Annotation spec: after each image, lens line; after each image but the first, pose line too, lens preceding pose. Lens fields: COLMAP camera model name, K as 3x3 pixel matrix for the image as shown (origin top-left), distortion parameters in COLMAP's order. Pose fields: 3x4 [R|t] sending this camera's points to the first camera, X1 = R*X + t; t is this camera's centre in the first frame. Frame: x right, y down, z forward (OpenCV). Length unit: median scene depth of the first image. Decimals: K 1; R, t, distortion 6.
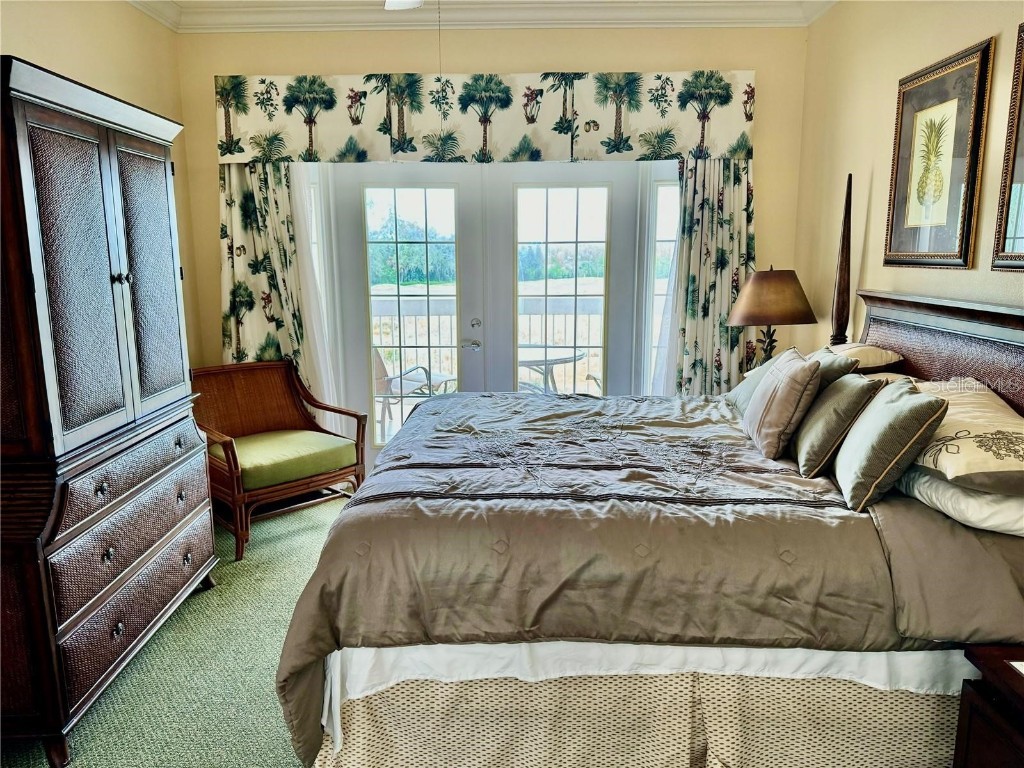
lens RADIAL K [[721.5, 0, 507.5], [0, 721.5, 386.0], [0, 0, 1]] dist [0.058034, -0.072603]
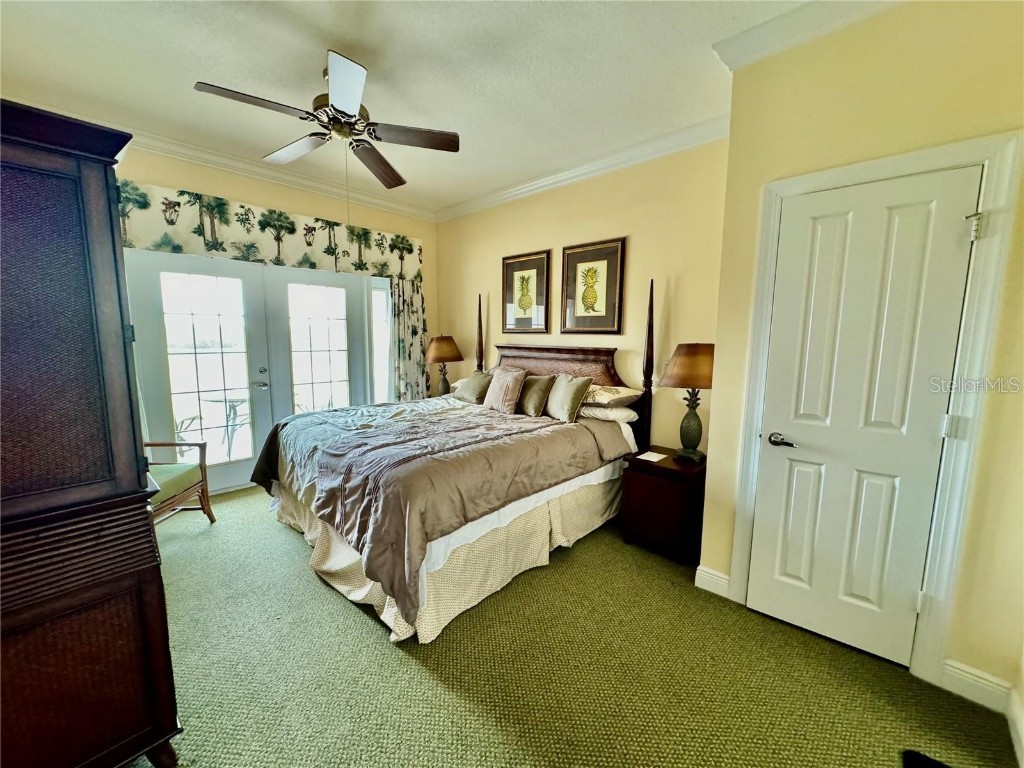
lens RADIAL K [[405.3, 0, 516.2], [0, 405.3, 382.6], [0, 0, 1]] dist [-0.001335, 0.000268]
pose [[0.669872, -0.078657, 0.738299, -0.354942], [0.120958, 0.992650, -0.003992, 0.003214], [-0.732558, 0.091977, 0.674462, 0.072245]]
